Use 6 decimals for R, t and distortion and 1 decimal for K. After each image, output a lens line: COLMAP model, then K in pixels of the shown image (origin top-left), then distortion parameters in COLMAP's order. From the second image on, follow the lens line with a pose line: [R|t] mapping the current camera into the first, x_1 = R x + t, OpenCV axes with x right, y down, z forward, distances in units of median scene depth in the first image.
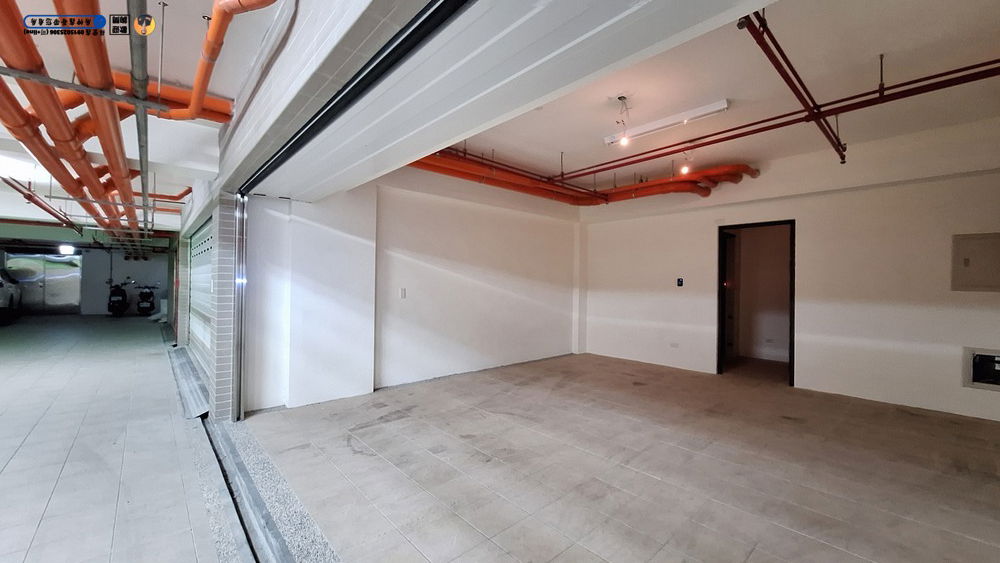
lens RADIAL K [[391.6, 0, 500.0], [0, 391.6, 281.5], [0, 0, 1]] dist [-0.001270, 0.000240]
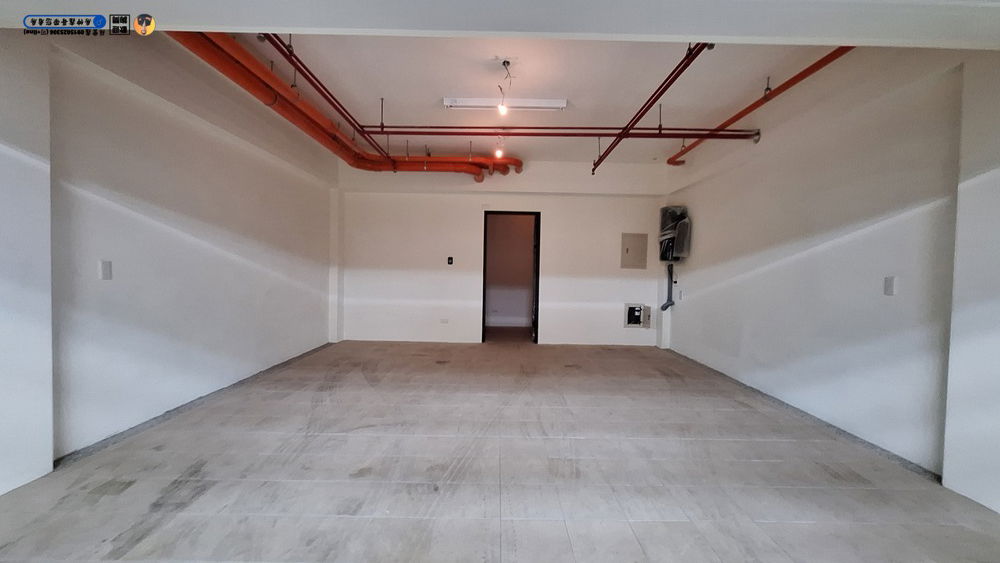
lens RADIAL K [[391.6, 0, 500.0], [0, 391.6, 281.5], [0, 0, 1]] dist [-0.001270, 0.000240]
pose [[0.668040, -0.019814, 0.743862, -0.338682], [-0.014883, 0.999090, 0.039978, 0.020100], [-0.743977, -0.037778, 0.667137, 0.288989]]
